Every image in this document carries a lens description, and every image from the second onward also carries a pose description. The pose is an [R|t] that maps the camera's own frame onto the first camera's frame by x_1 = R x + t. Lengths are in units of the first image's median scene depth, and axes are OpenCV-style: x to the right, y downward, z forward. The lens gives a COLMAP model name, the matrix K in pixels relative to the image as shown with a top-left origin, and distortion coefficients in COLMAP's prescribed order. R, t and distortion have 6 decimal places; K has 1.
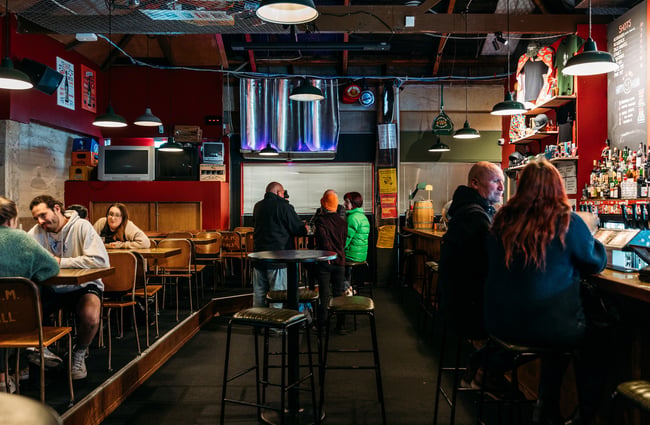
lens RADIAL K [[549.6, 0, 324.5], [0, 549.6, 210.0], [0, 0, 1]] dist [-0.028291, 0.004858]
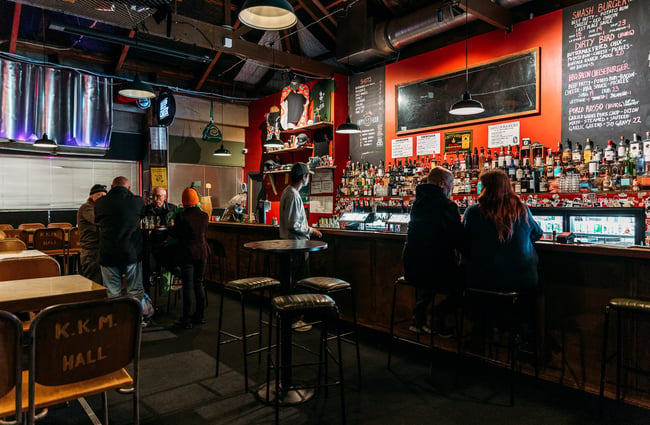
lens RADIAL K [[437.8, 0, 325.1], [0, 437.8, 212.1], [0, 0, 1]] dist [-0.001923, -0.003957]
pose [[0.752494, -0.015094, 0.658426, -0.269552], [0.004824, 0.999837, 0.017409, 0.001006], [-0.658581, -0.009924, 0.752444, 0.138829]]
